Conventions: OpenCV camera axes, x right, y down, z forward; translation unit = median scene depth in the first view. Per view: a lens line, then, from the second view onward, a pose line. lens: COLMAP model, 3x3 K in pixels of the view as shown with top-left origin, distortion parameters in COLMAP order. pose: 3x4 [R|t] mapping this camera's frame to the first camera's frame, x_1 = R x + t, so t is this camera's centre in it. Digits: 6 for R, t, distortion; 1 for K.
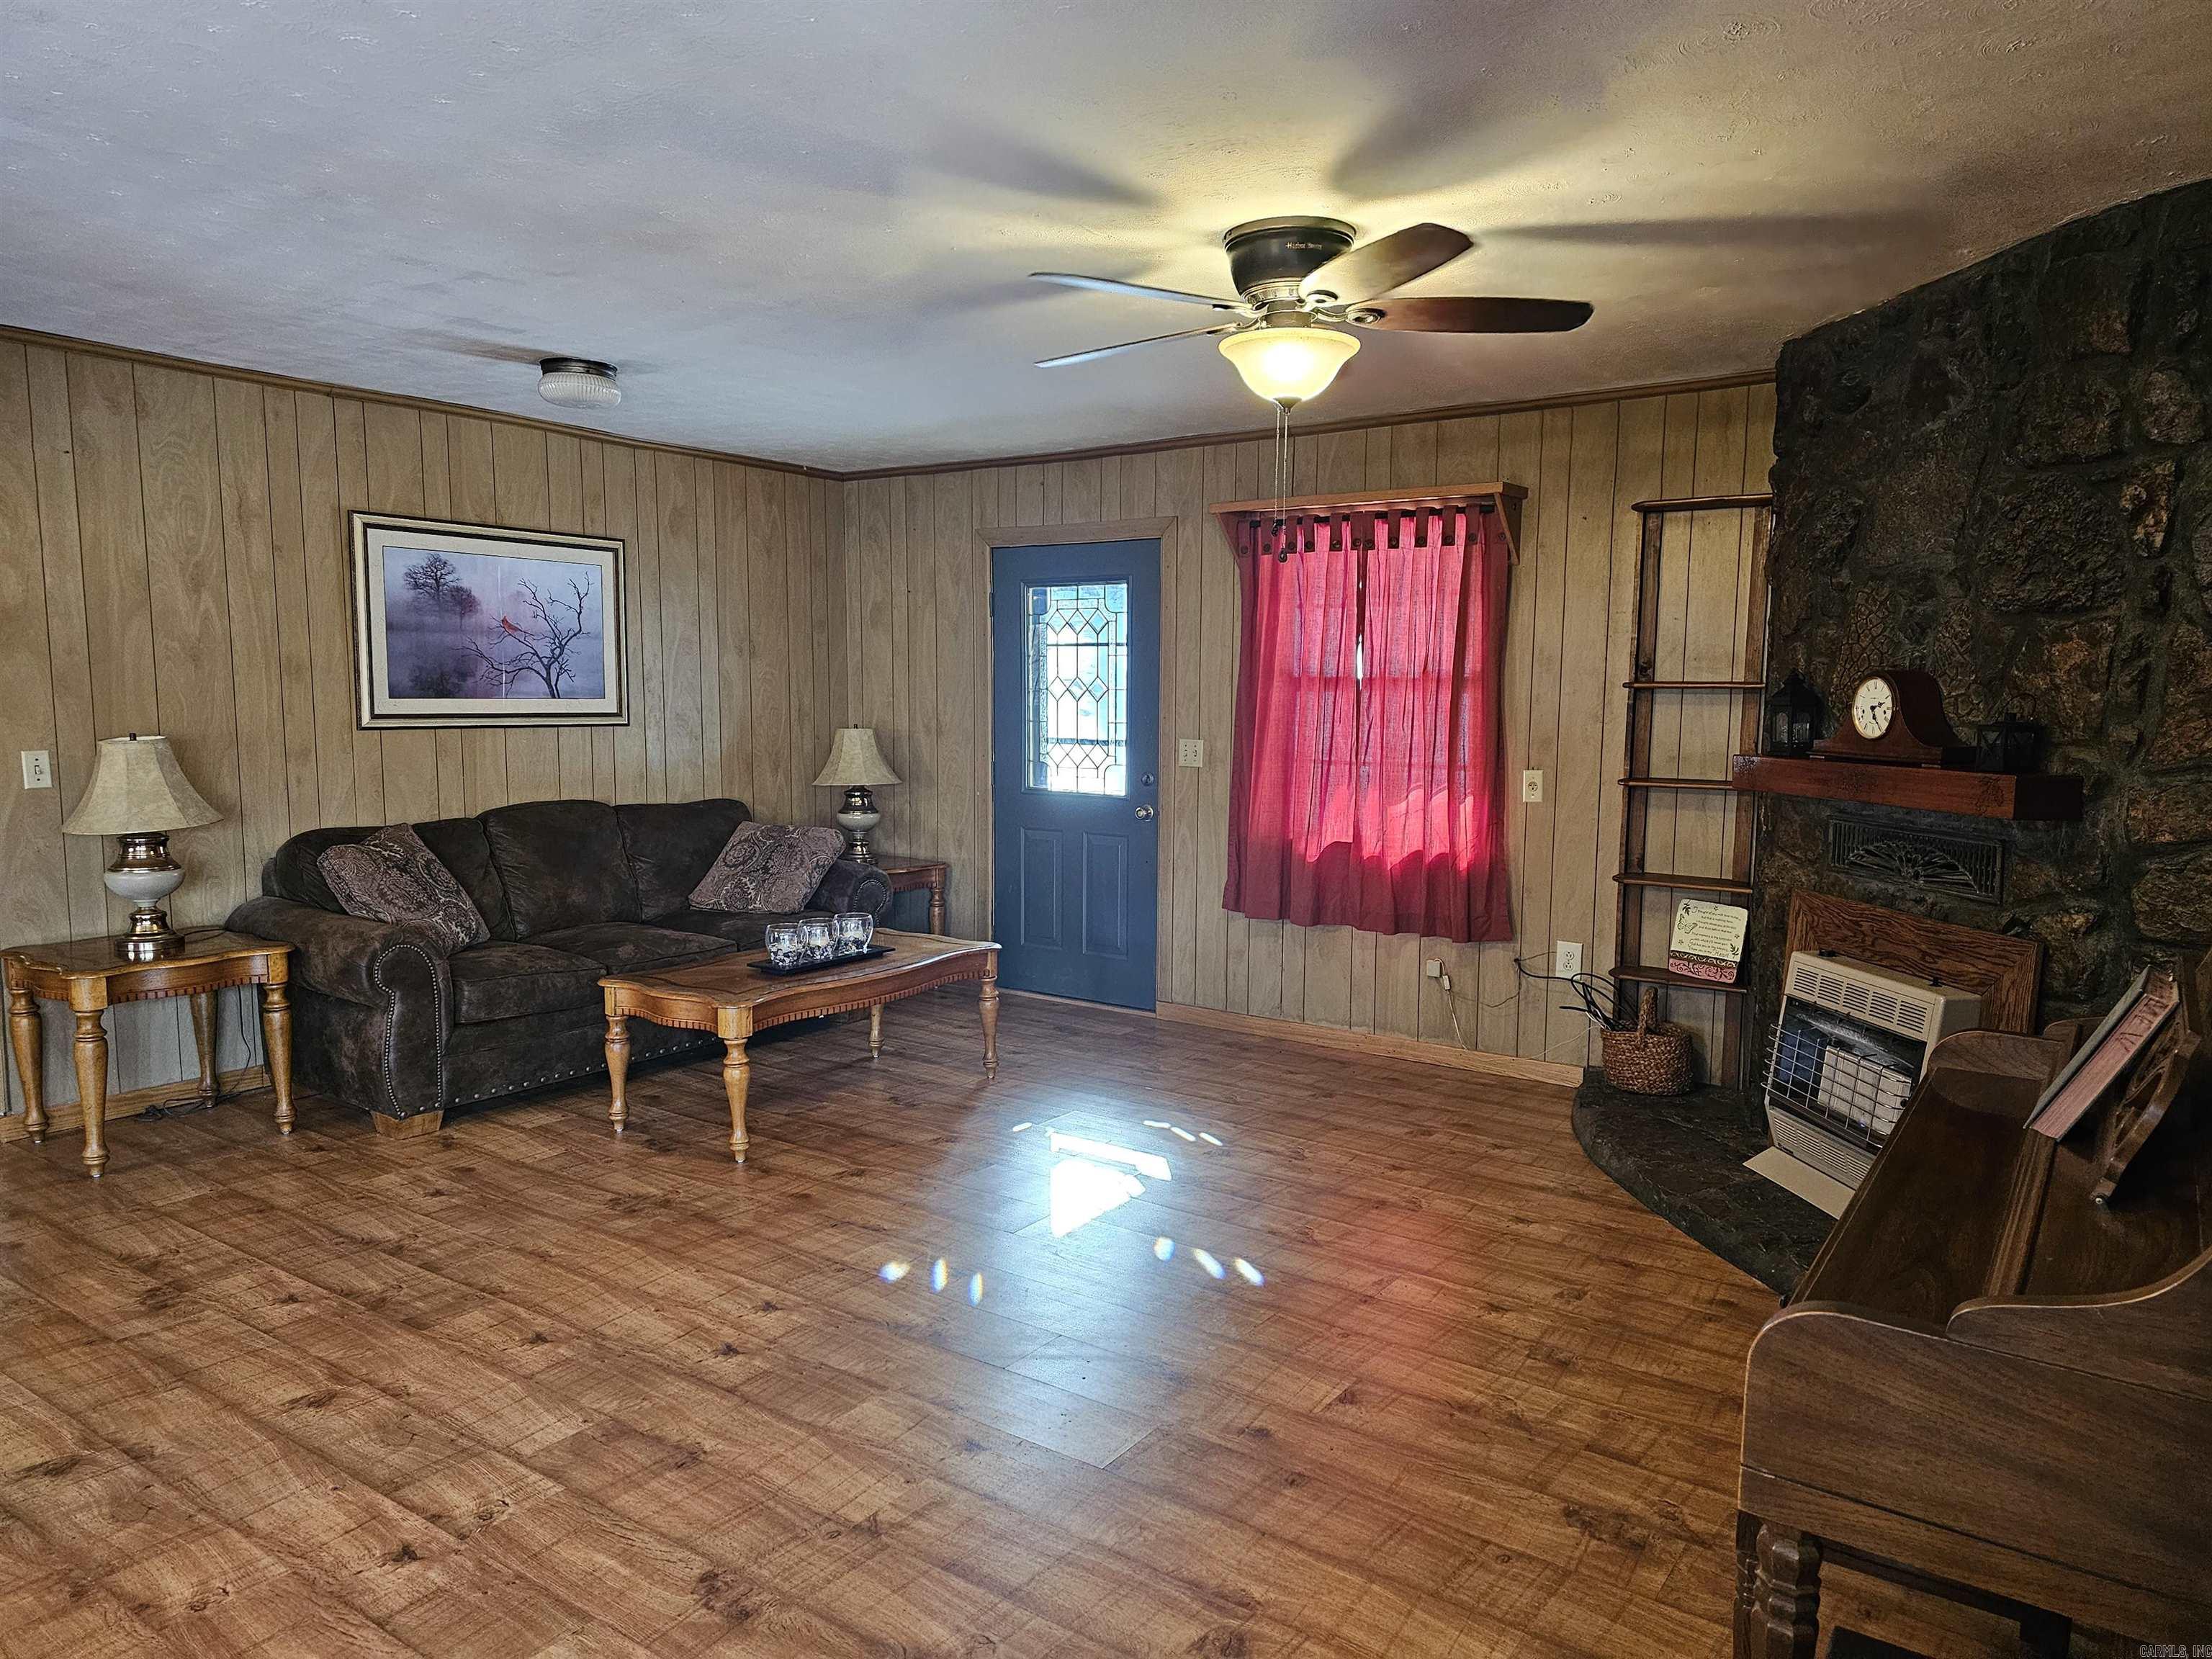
lens RADIAL K [[1467.4, 0, 1104.8], [0, 1467.4, 835.6], [0, 0, 1]] dist [0.069312, -0.056397]
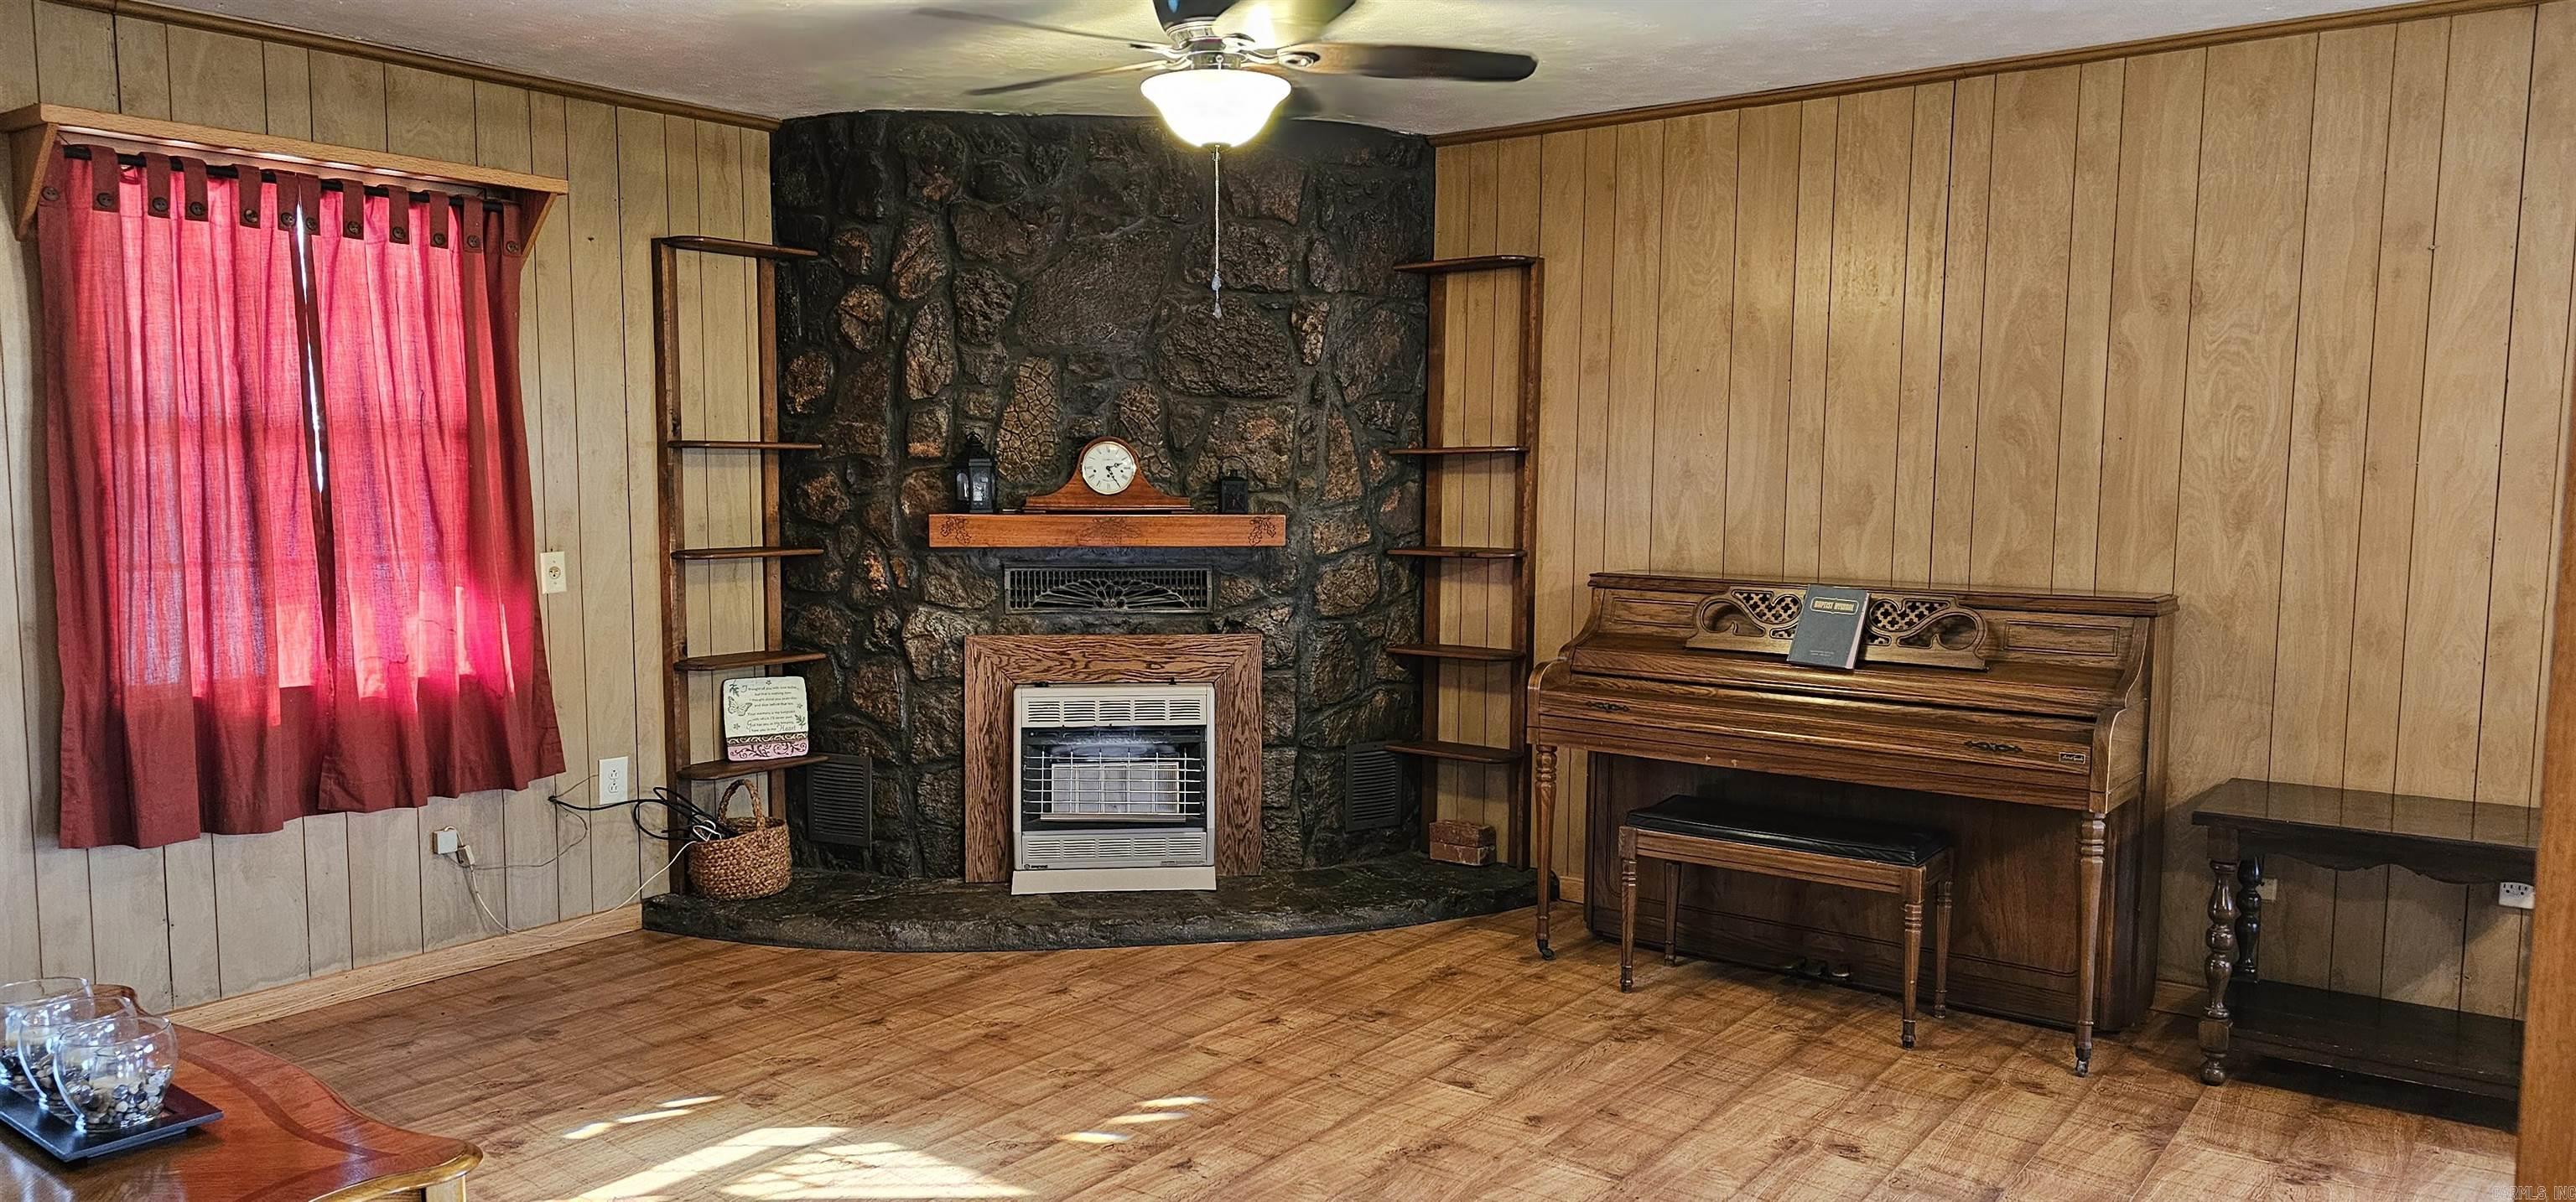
lens RADIAL K [[1713.5, 0, 1288.0], [0, 1713.5, 601.0], [0, 0, 1]] dist [0.075993, -0.000956]
pose [[0.037537, -0.093835, 0.994880, -0.729953], [0.096749, 0.991246, 0.089842, -0.075803], [-0.994601, 0.092881, 0.046287, 0.681466]]
